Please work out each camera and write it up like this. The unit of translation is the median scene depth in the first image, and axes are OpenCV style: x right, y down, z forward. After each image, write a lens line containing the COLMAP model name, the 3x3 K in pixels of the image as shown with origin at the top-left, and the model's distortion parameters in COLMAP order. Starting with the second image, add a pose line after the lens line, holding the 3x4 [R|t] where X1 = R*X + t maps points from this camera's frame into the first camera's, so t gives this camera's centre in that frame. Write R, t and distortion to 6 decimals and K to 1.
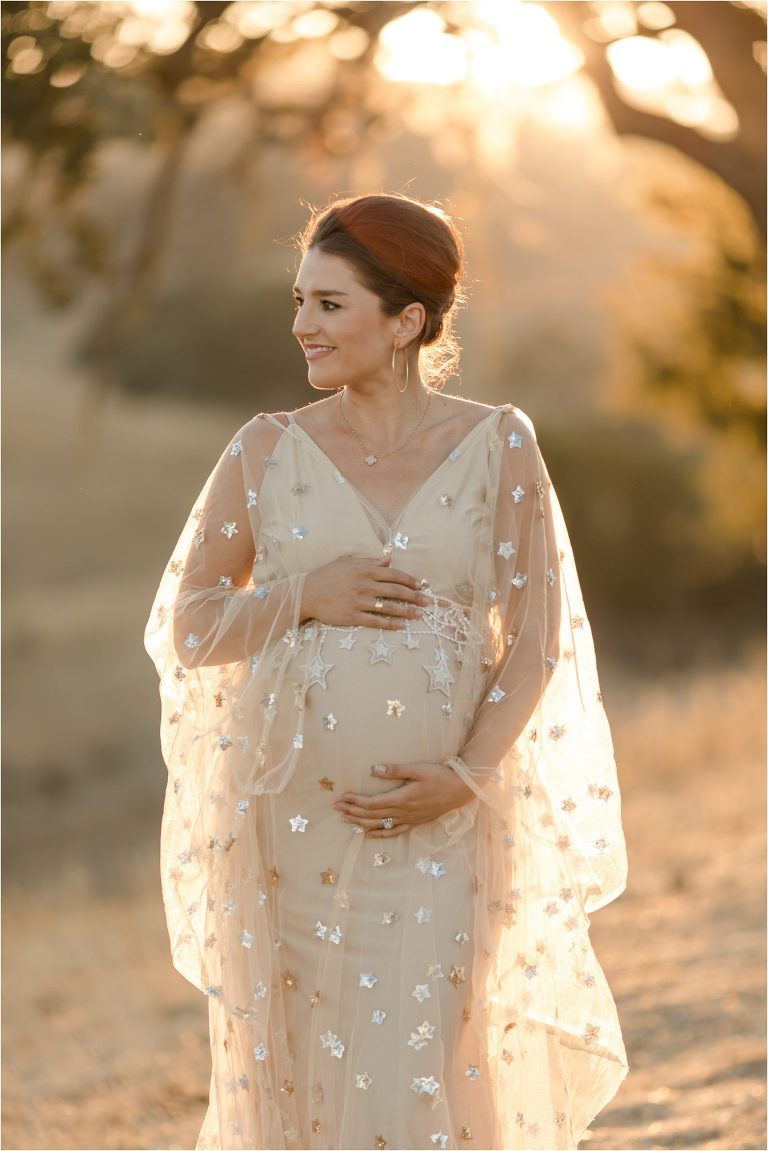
lens RADIAL K [[4596.4, 0, 384.0], [0, 4596.4, 575.5], [0, 0, 1]] dist [0.158236, -6.147288]
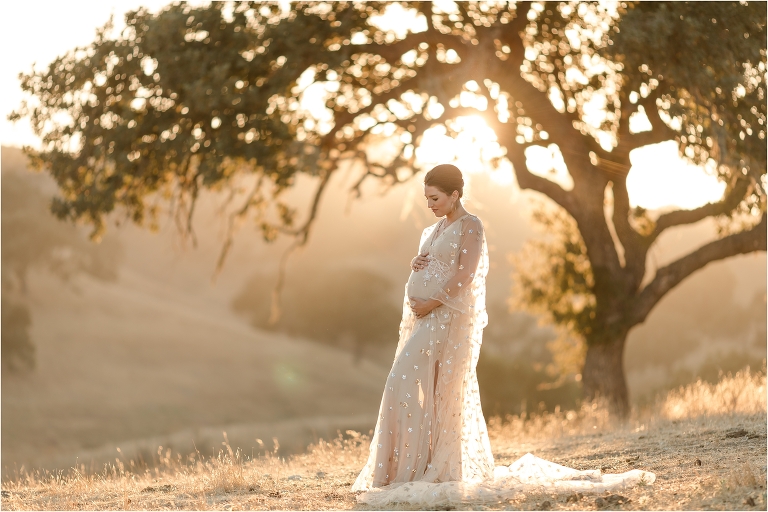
lens RADIAL K [[2853.6, 0, 384.0], [0, 2853.6, 256.0], [0, 0, 1]] dist [-0.022318, -4.362322]
pose [[0.996930, 0.077968, -0.007220, -0.004536], [-0.078287, 0.994301, -0.072370, 0.043069], [0.001536, 0.072713, 0.997352, -0.376140]]
